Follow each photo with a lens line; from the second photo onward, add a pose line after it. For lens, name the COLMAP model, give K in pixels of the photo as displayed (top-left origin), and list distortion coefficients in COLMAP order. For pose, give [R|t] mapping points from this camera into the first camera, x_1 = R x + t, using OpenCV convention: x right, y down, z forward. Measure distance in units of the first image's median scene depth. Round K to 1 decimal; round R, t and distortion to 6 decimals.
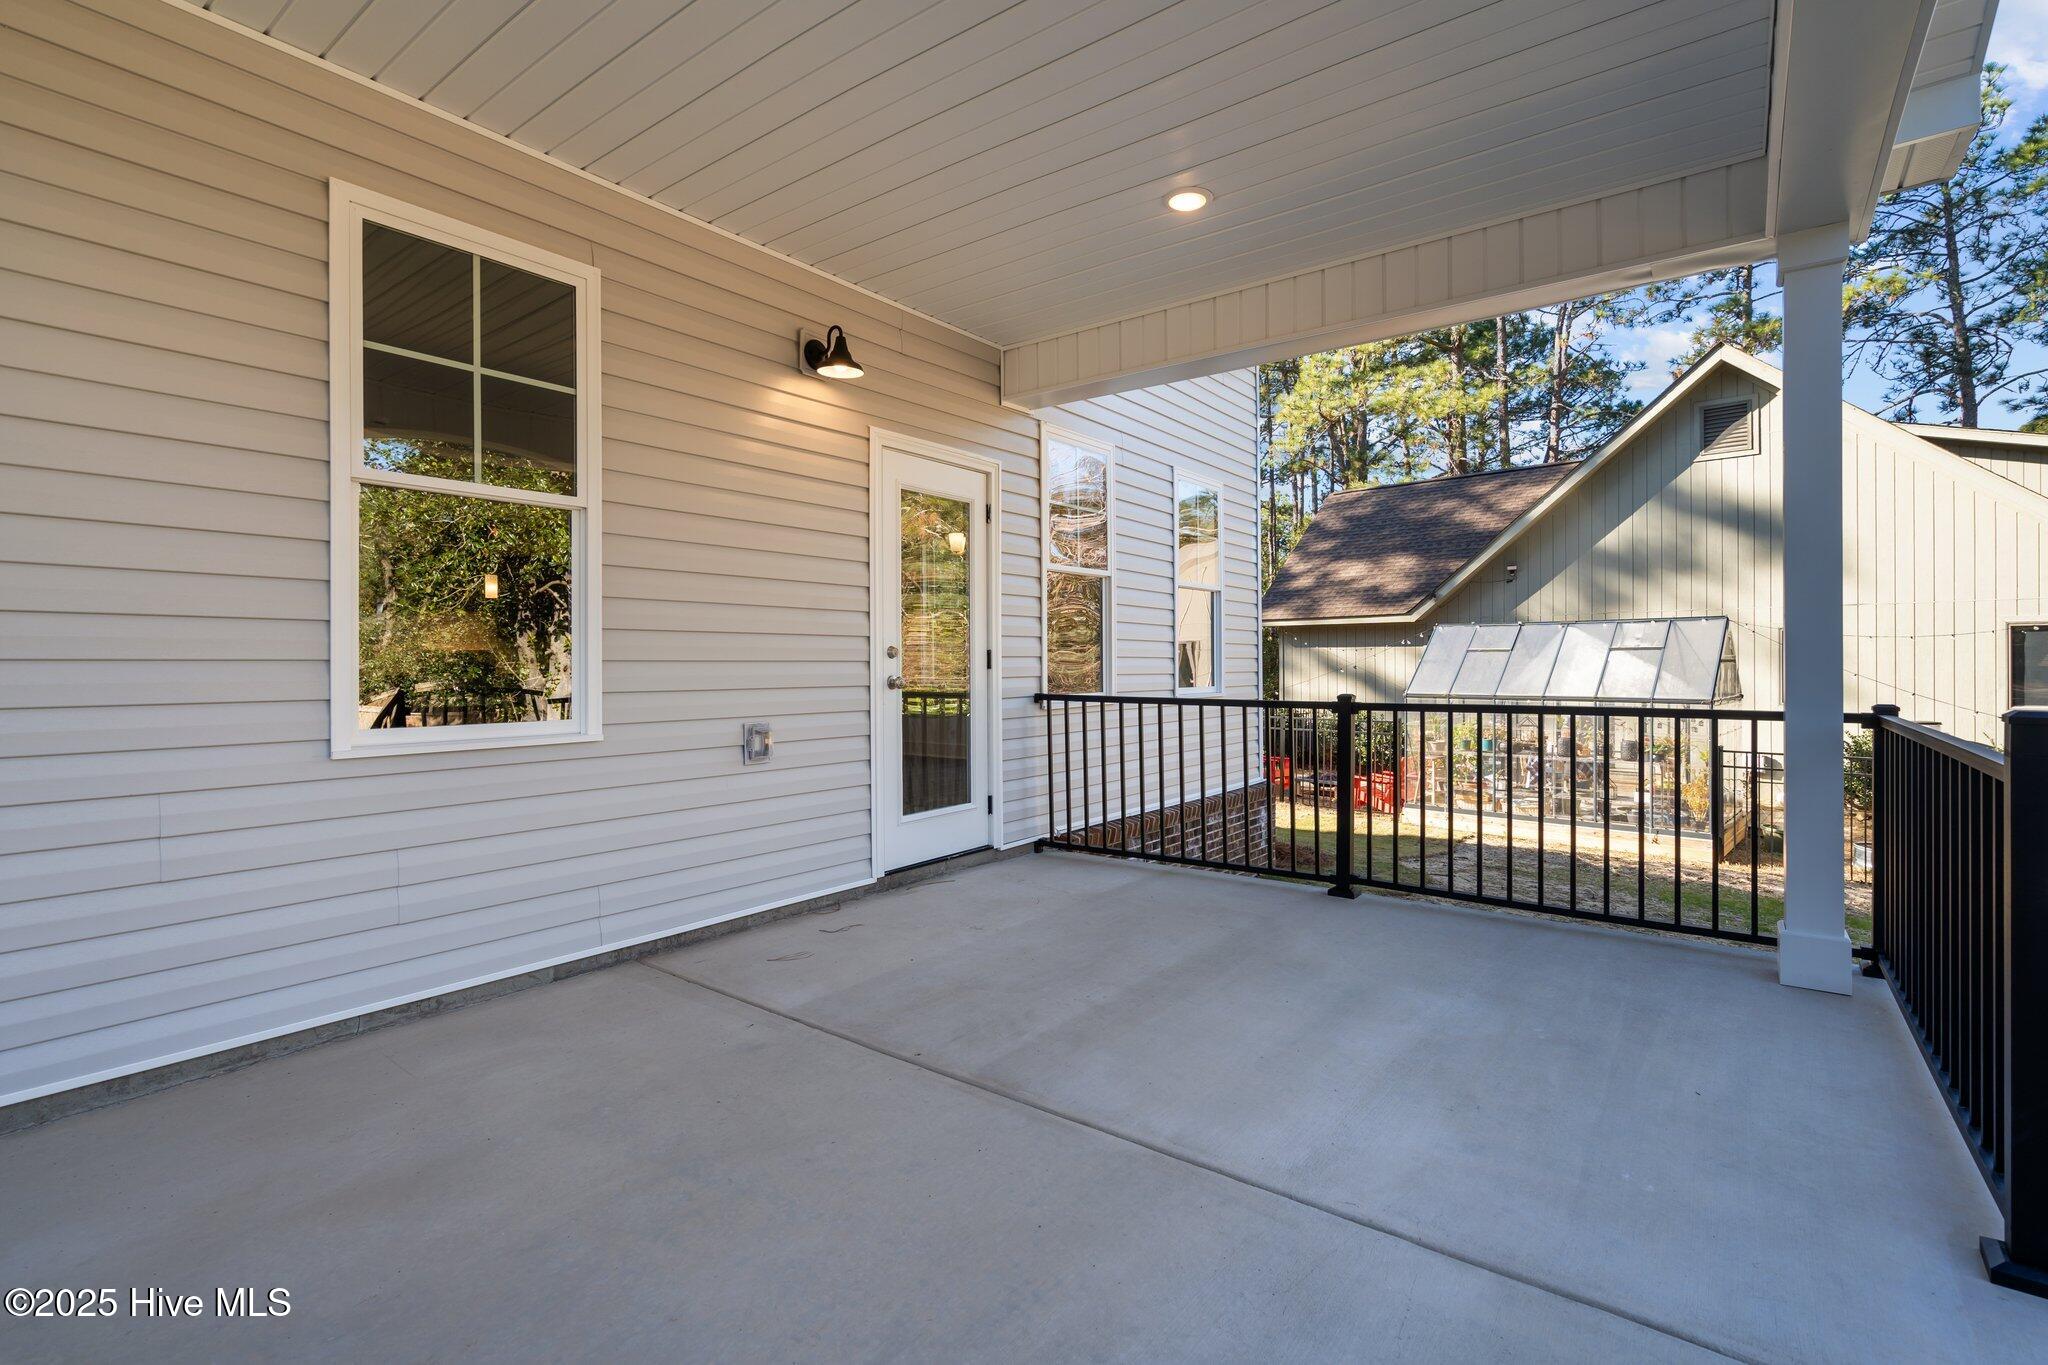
lens RADIAL K [[947.5, 0, 1011.2], [0, 947.5, 667.9], [0, 0, 1]] dist [-0.004153, 0.002047]
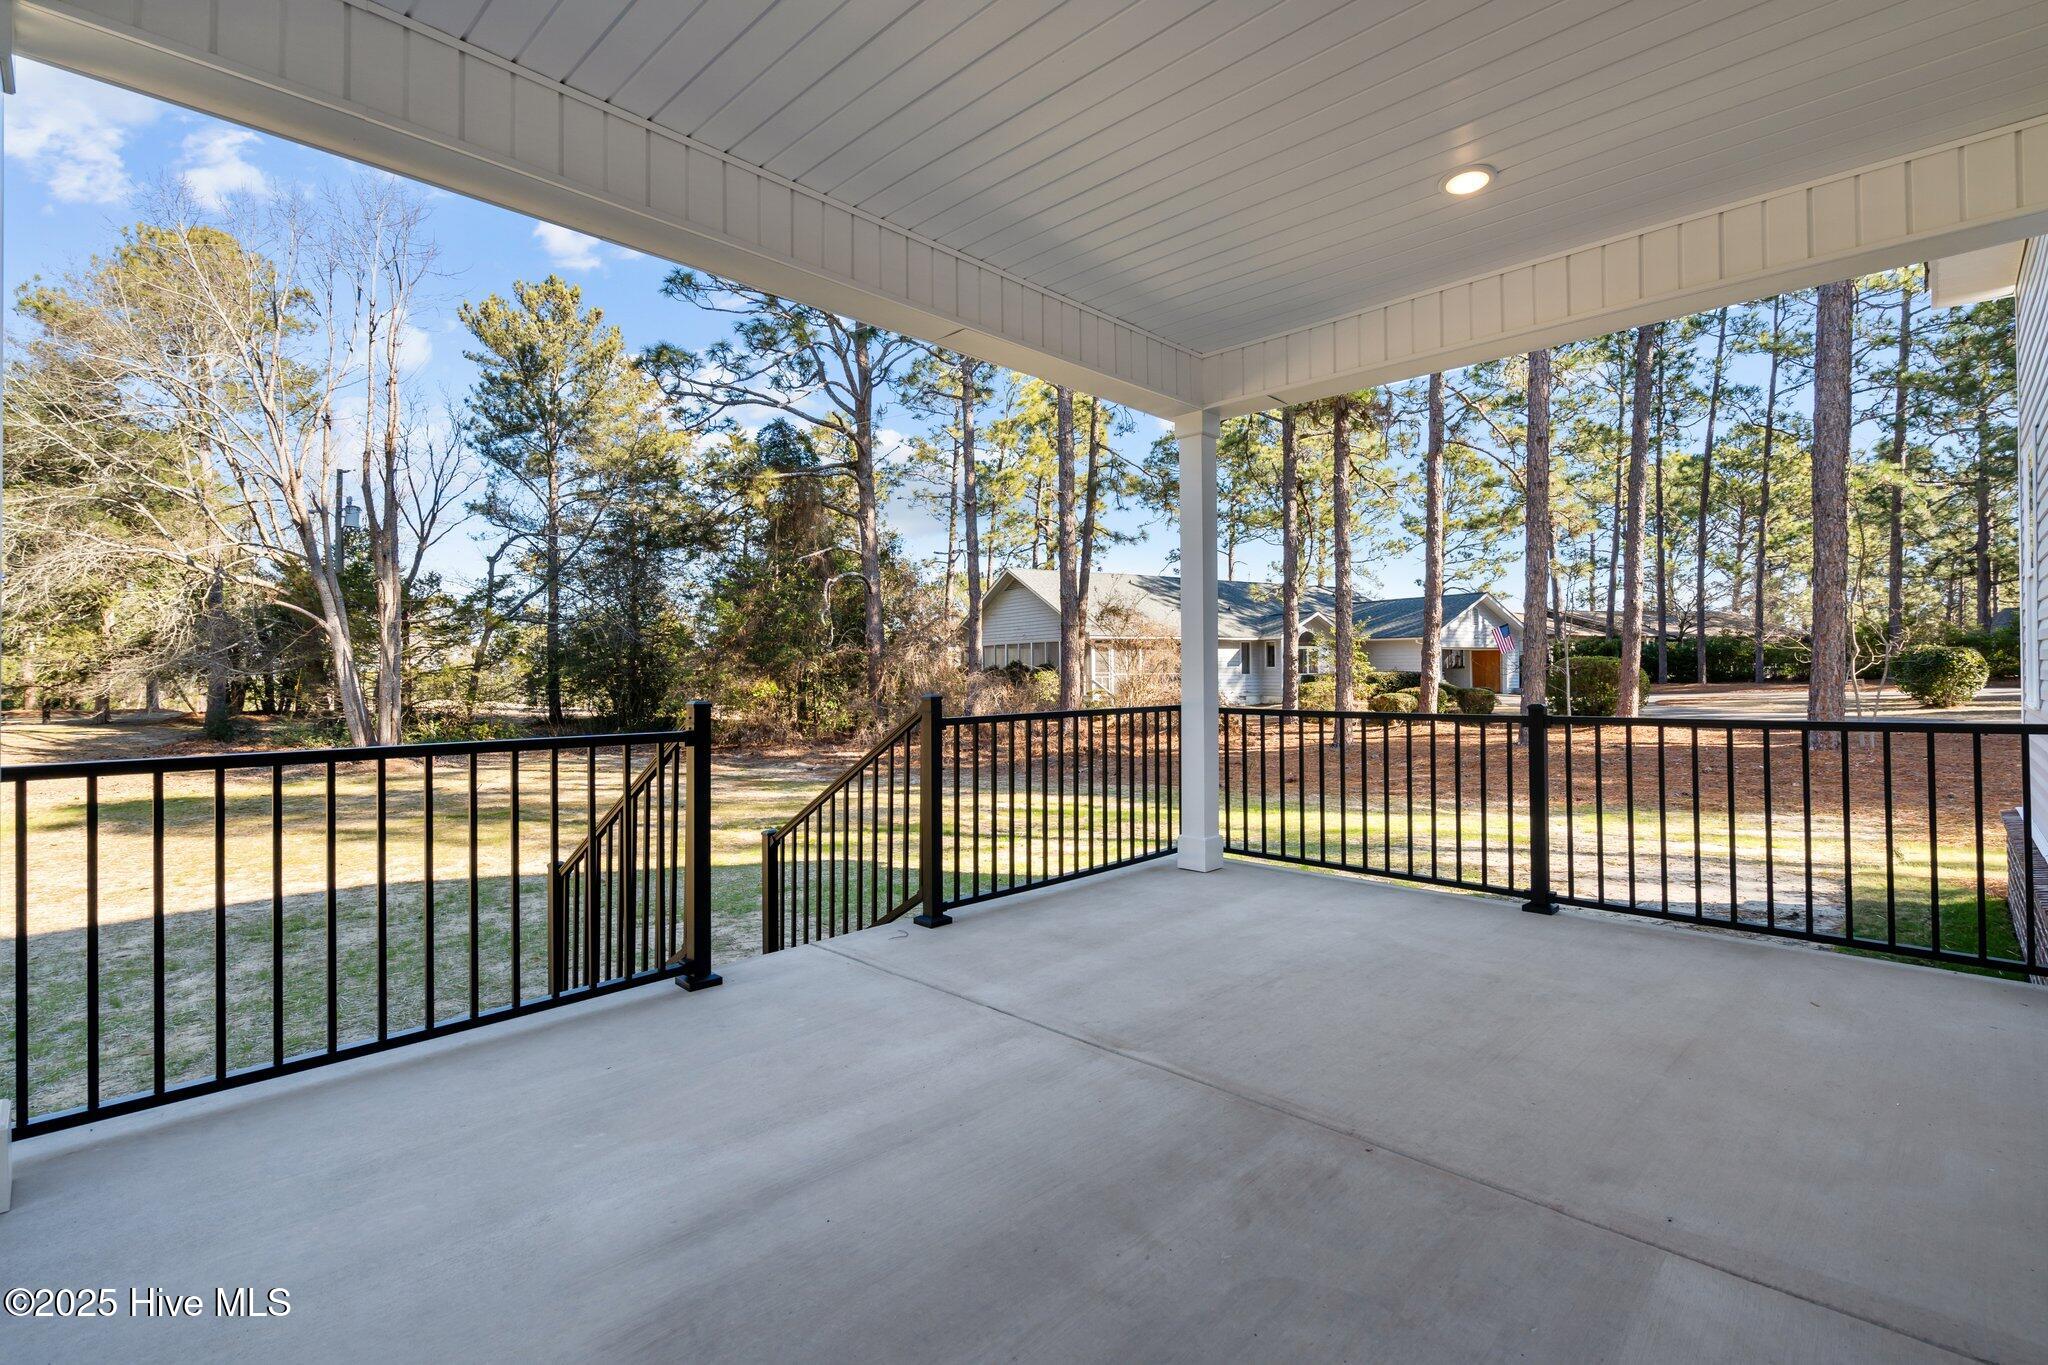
lens RADIAL K [[947.5, 0, 1015.5], [0, 947.5, 670.0], [0, 0, 1]] dist [-0.004153, 0.002047]
pose [[-0.992392, 0.010192, 0.122697, 0.051650], [0.011059, 0.999918, 0.006387, -0.008251], [-0.122622, 0.007695, -0.992424, 0.946881]]
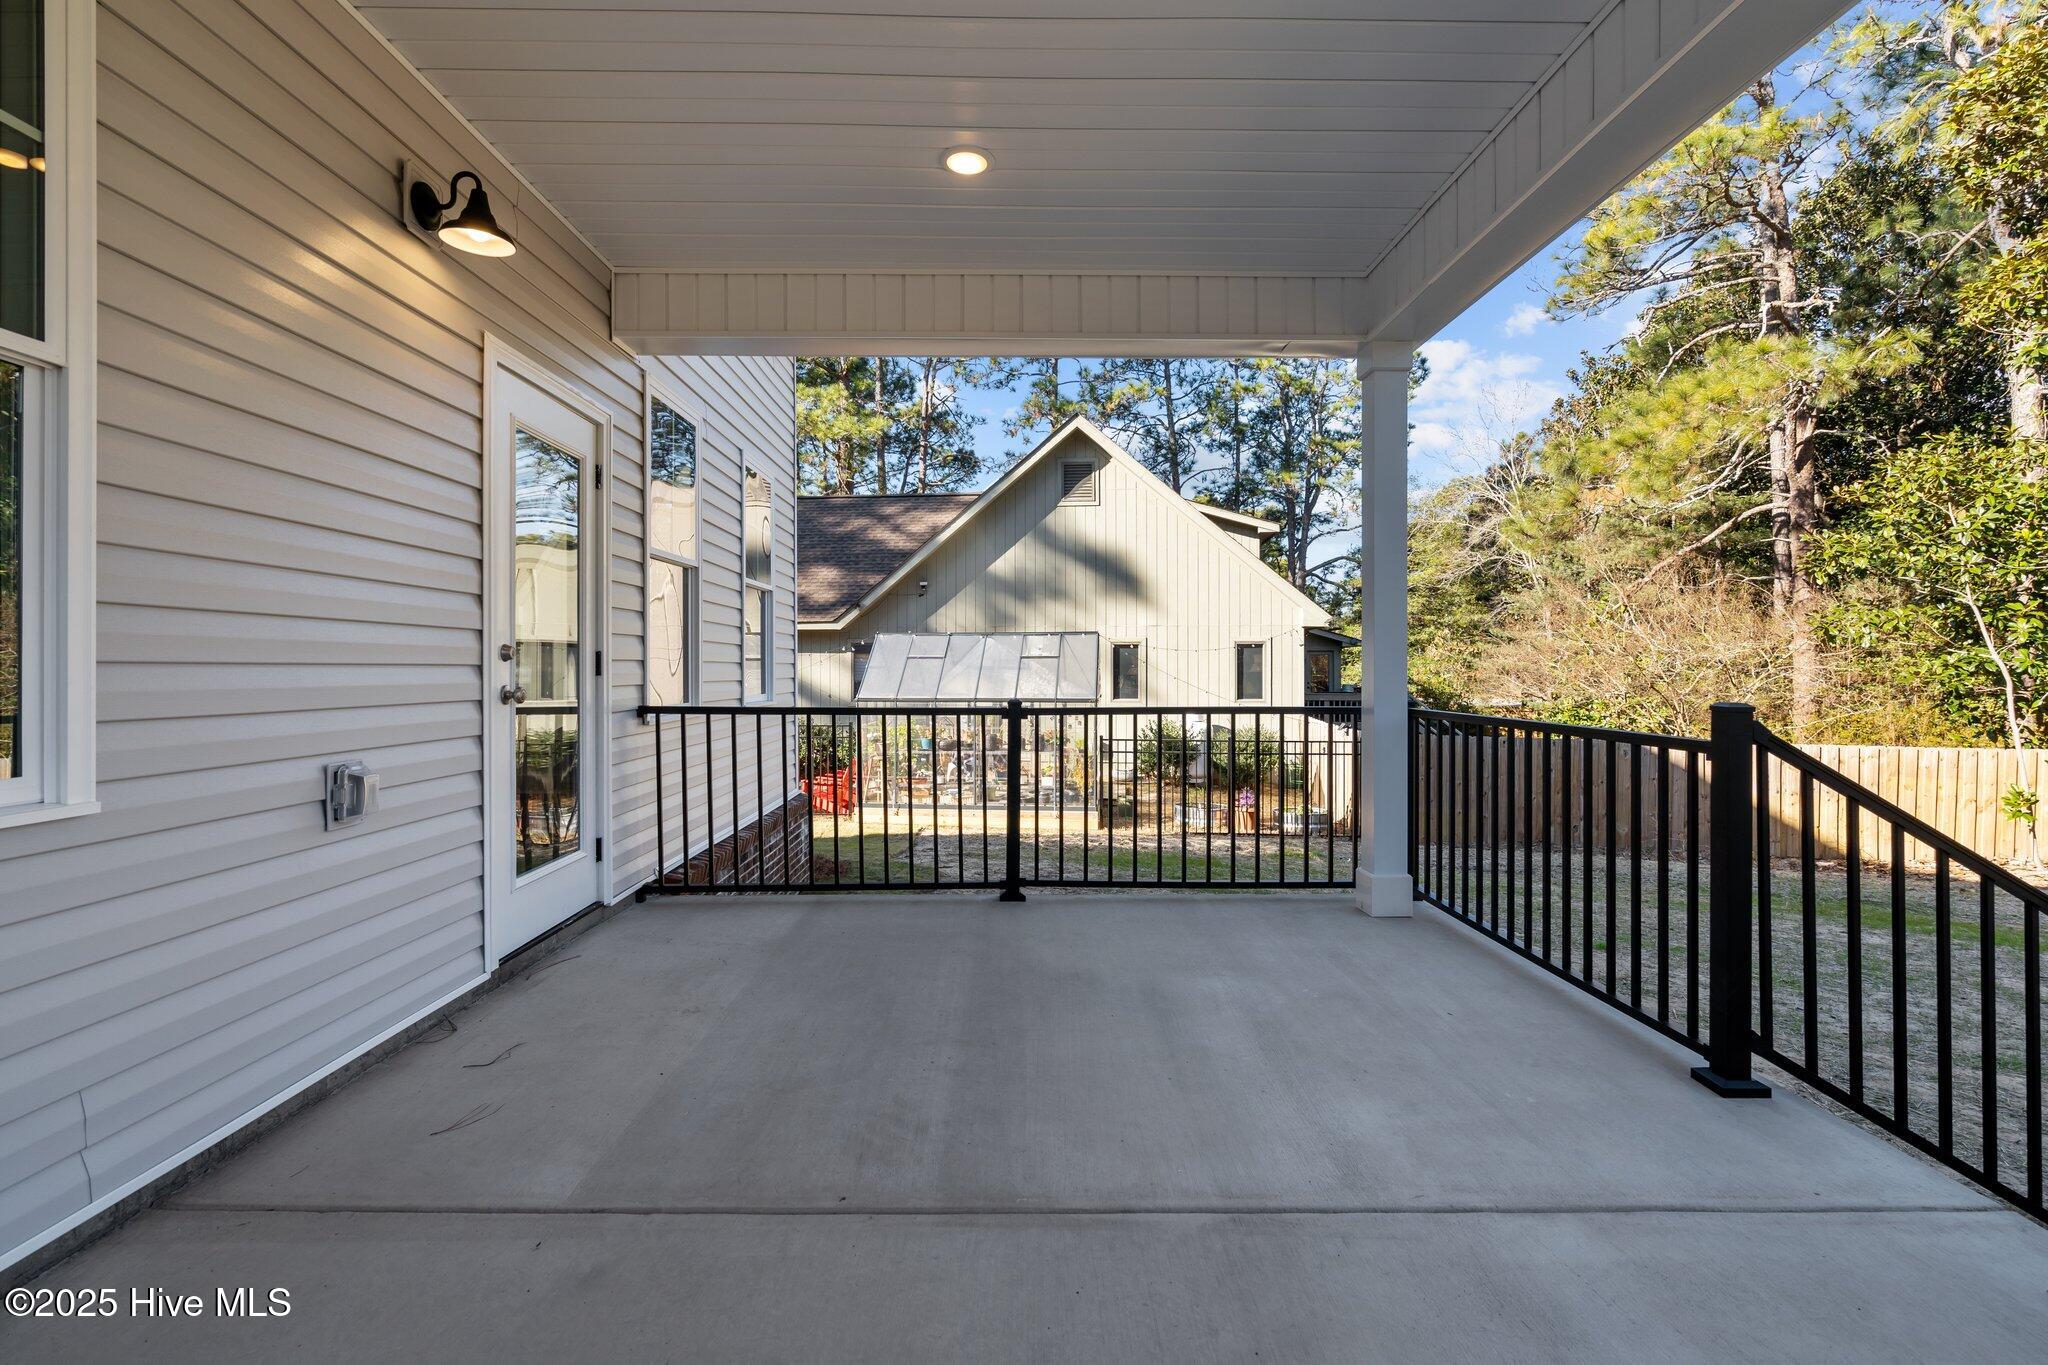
lens RADIAL K [[947.5, 0, 1025.4], [0, 947.5, 671.3], [0, 0, 1]] dist [-0.004153, 0.002047]
pose [[0.785867, -0.000143, 0.618396, -0.226476], [0.001888, 0.999996, -0.002168, -0.000433], [-0.618393, 0.002871, 0.785864, 0.169458]]
